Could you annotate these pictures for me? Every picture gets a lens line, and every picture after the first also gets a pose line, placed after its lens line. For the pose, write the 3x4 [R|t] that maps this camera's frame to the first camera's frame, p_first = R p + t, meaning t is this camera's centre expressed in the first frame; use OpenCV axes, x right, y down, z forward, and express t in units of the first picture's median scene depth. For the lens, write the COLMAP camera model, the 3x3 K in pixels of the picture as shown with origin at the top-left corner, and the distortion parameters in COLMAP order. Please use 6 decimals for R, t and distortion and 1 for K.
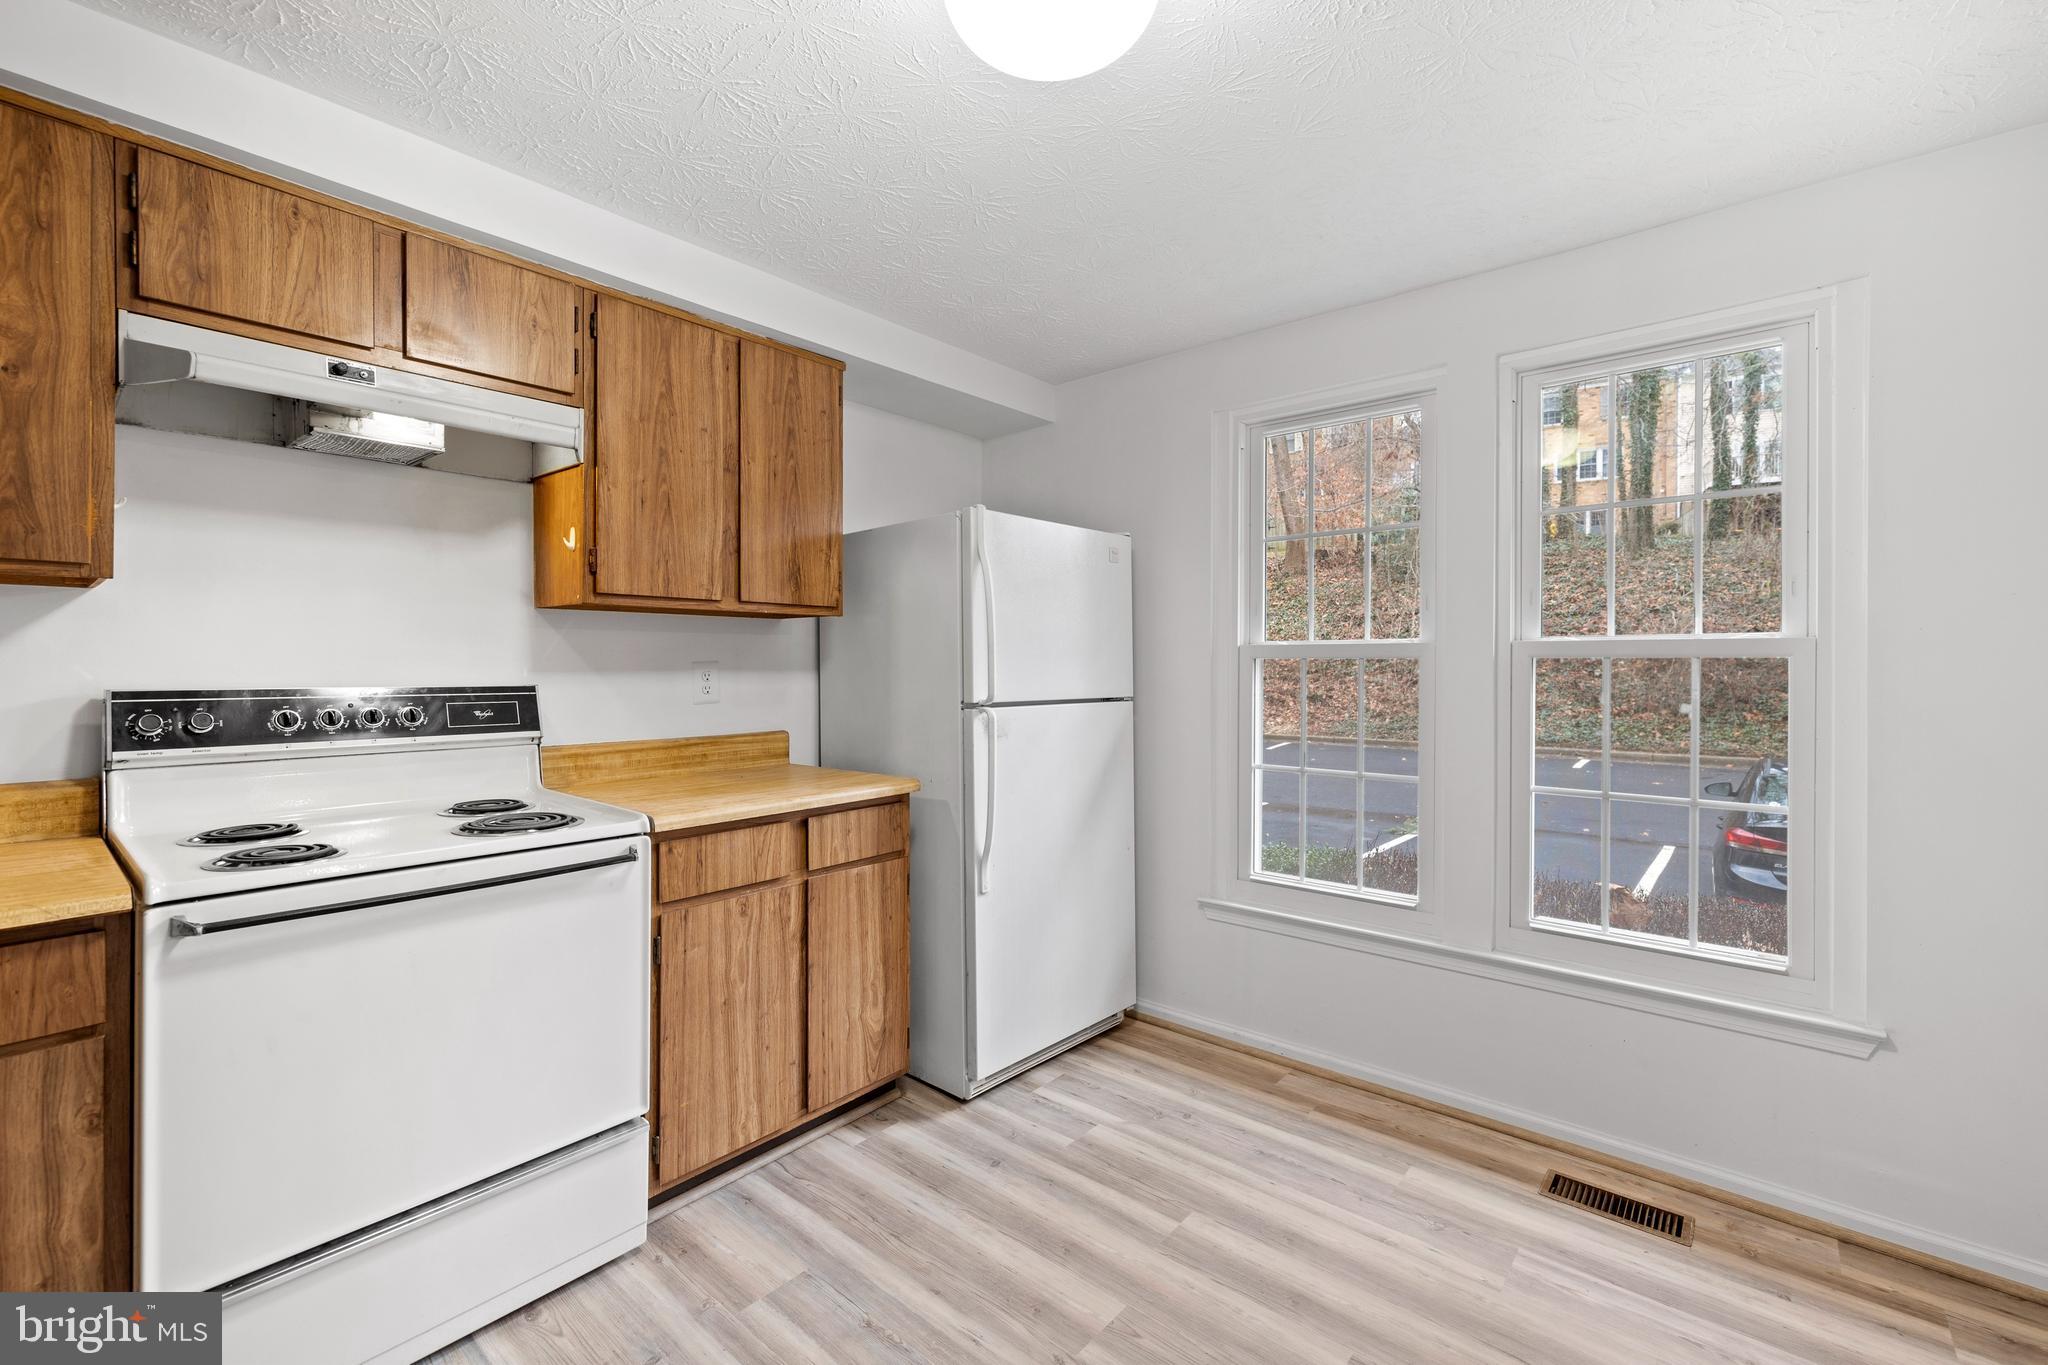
lens RADIAL K [[864.9, 0, 1044.5], [0, 864.9, 666.5], [0, 0, 1]] dist [0.008119, -0.002099]
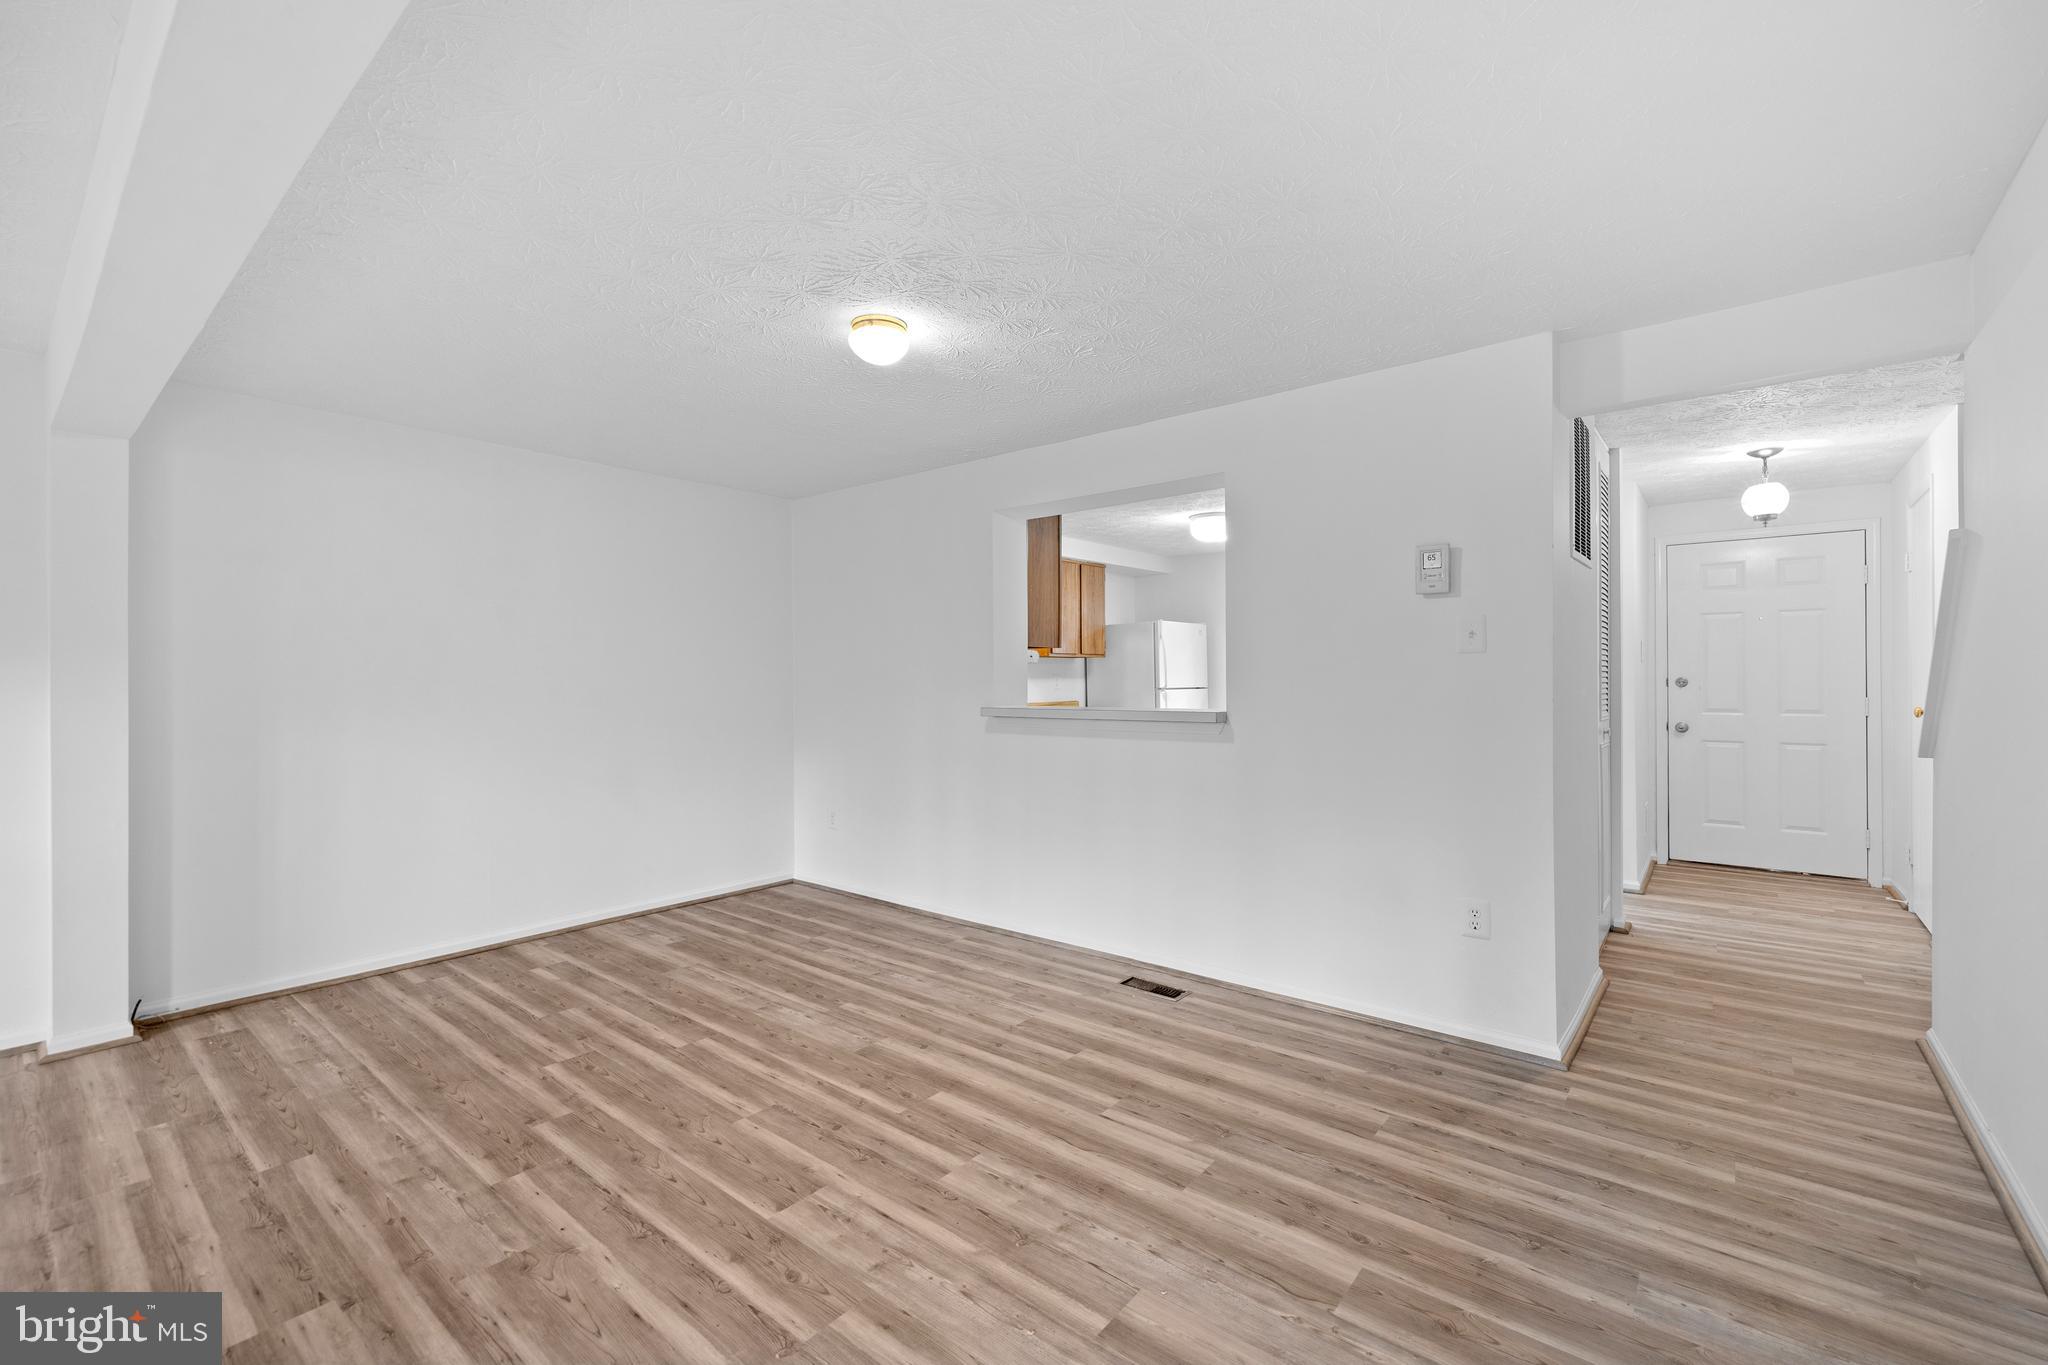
lens RADIAL K [[864.9, 0, 1043.7], [0, 864.9, 681.1], [0, 0, 1]] dist [0.008119, -0.002099]
pose [[0.999726, -0.010204, 0.021087, -0.603035], [0.010228, 0.999947, -0.001019, 0.020777], [-0.021076, 0.001235, 0.999777, -2.128598]]
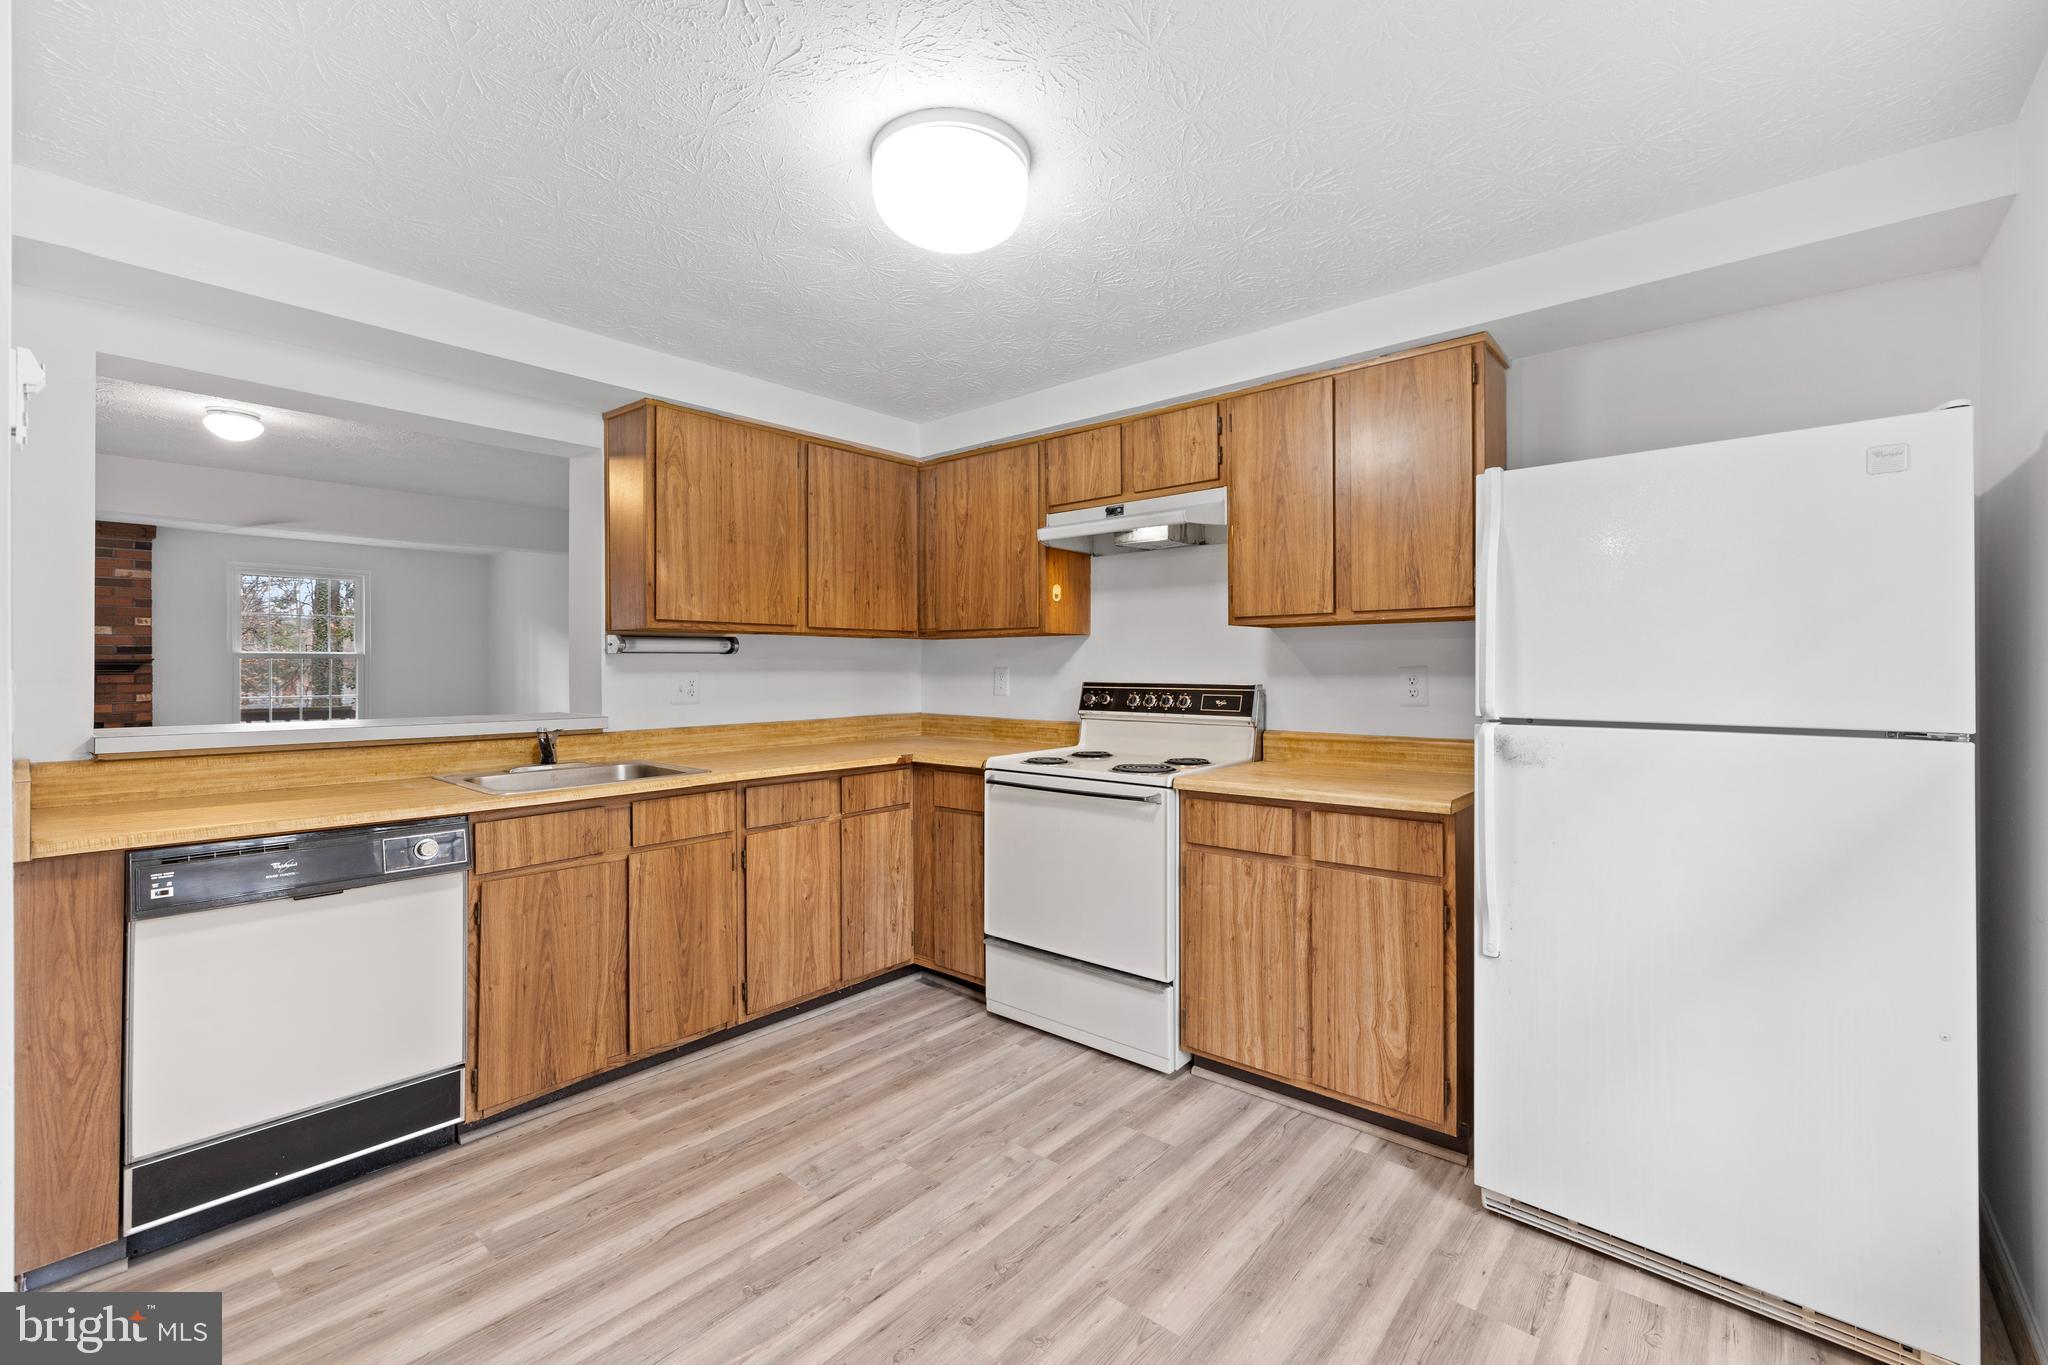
lens RADIAL K [[864.9, 0, 1003.3], [0, 864.9, 669.3], [0, 0, 1]] dist [0.008119, -0.002099]
pose [[-0.020181, -0.002643, -0.999793, 0.847633], [-0.000391, 0.999996, -0.002636, 0.000944], [0.999796, 0.000338, -0.020182, 0.657935]]
